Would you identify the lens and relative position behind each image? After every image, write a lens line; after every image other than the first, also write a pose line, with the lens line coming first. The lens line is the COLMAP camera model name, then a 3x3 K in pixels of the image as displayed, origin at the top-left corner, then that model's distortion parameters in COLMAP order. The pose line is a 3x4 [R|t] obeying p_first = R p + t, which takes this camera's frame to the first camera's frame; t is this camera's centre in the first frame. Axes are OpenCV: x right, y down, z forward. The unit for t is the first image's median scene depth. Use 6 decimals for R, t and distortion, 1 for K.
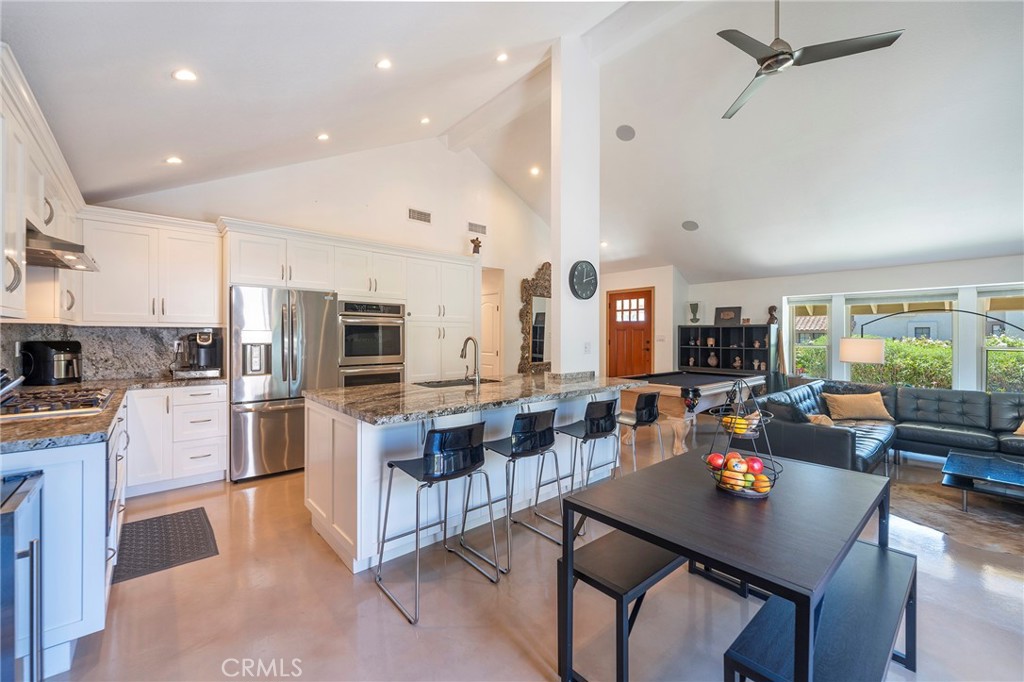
lens RADIAL K [[413.5, 0, 515.2], [0, 413.5, 336.7], [0, 0, 1]] dist [-0.000046, -0.000753]
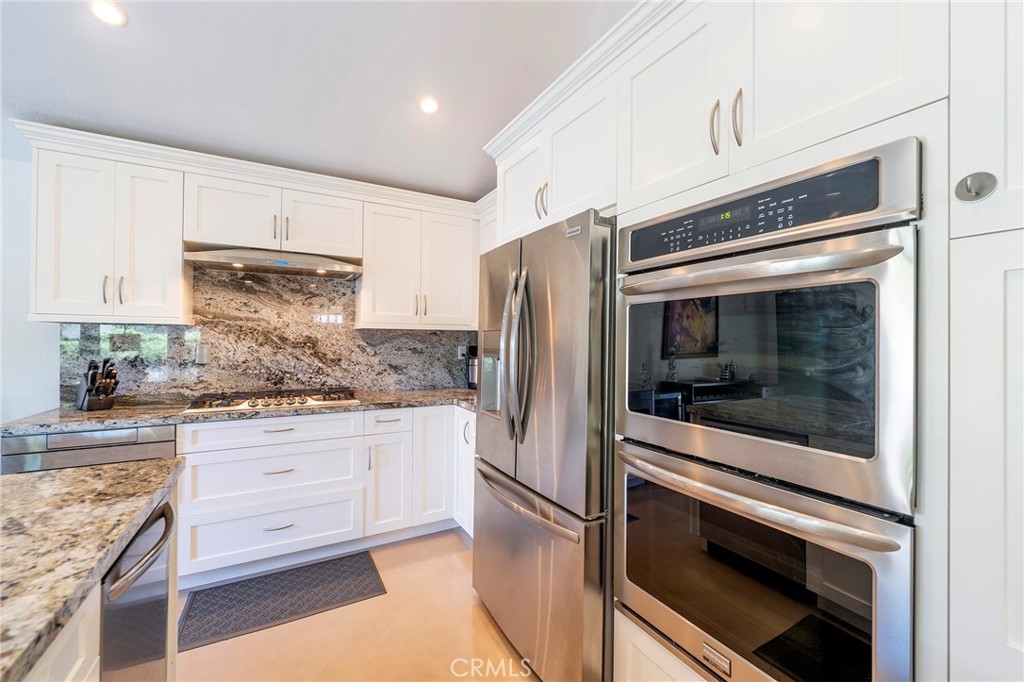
lens RADIAL K [[413.5, 0, 516.7], [0, 413.5, 340.6], [0, 0, 1]] dist [-0.000046, -0.000753]
pose [[-0.208049, -0.006645, -0.978096, -0.091146], [-0.008941, 0.999948, -0.004892, 0.000916], [0.978078, 0.007727, -0.208097, 0.954748]]
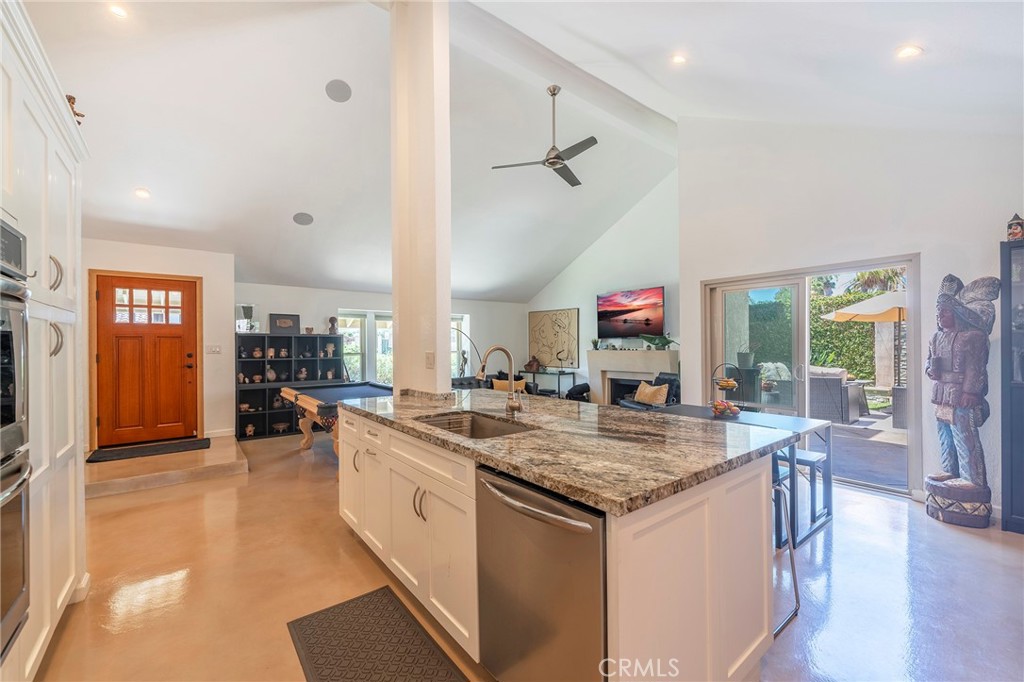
lens RADIAL K [[413.5, 0, 515.3], [0, 413.5, 340.3], [0, 0, 1]] dist [-0.000046, -0.000753]
pose [[0.056133, 0.007320, 0.998396, -0.569978], [0.010719, 0.999911, -0.007933, -0.001850], [-0.998366, 0.011147, 0.056049, 0.699068]]
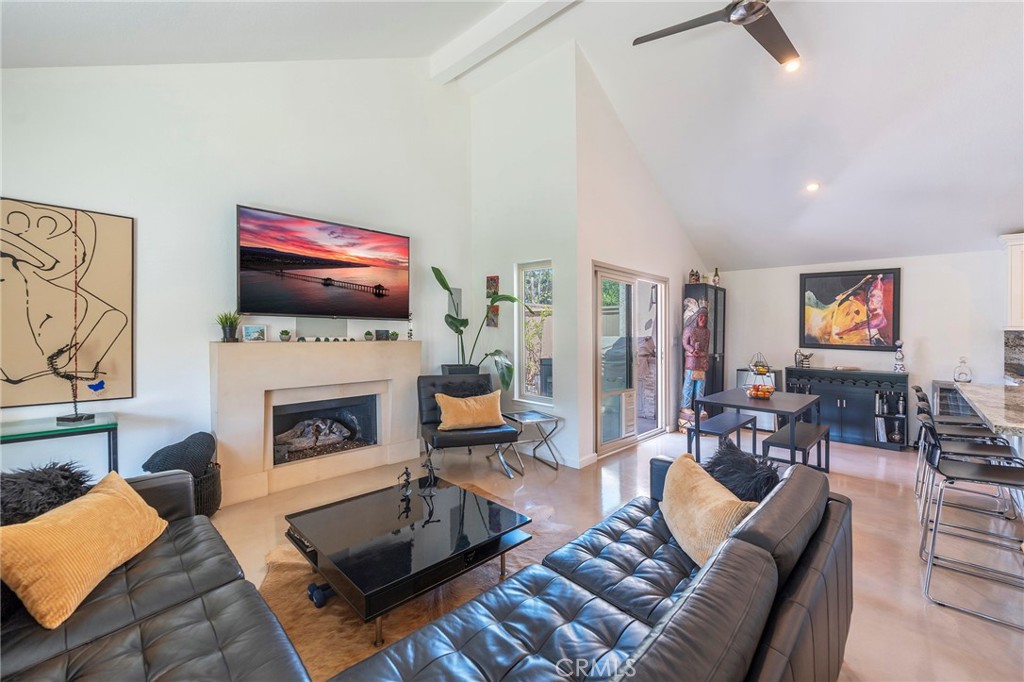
lens RADIAL K [[413.5, 0, 511.4], [0, 413.5, 342.2], [0, 0, 1]] dist [-0.000046, -0.000753]
pose [[-0.996778, -0.014662, -0.078860, 0.783310], [-0.016776, 0.999516, 0.026214, 0.003102], [0.078438, 0.027452, -0.996541, 1.186995]]
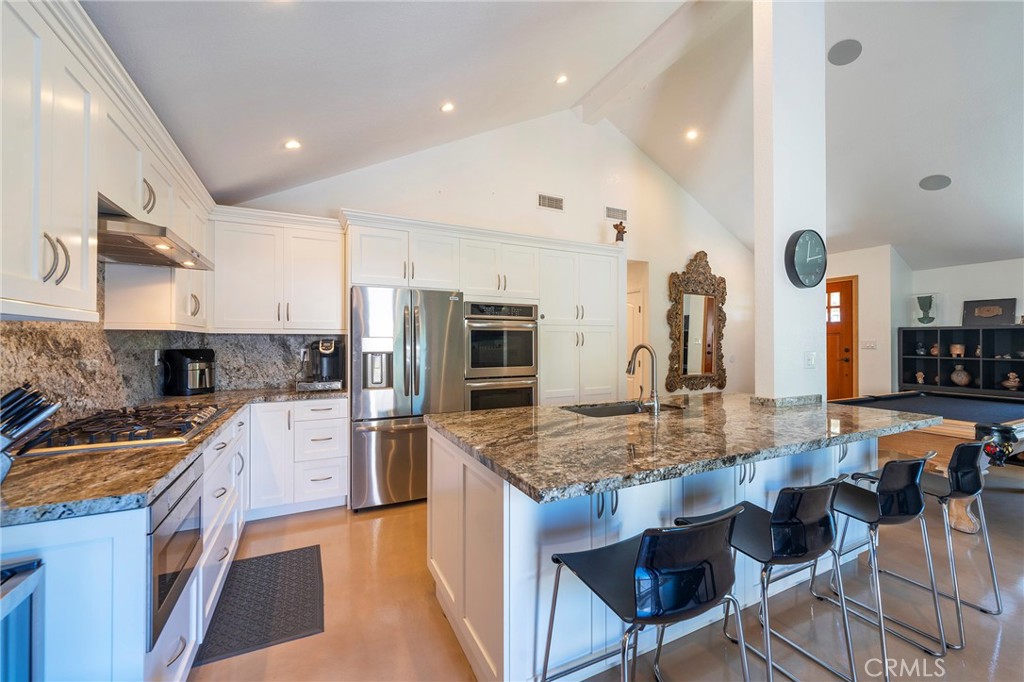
lens RADIAL K [[413.5, 0, 513.5], [0, 413.5, 340.9], [0, 0, 1]] dist [-0.000046, -0.000753]
pose [[0.963657, -0.004030, -0.267113, -0.099721], [0.002358, 0.999976, -0.006582, -0.000574], [0.267133, 0.005713, 0.963643, 0.202057]]
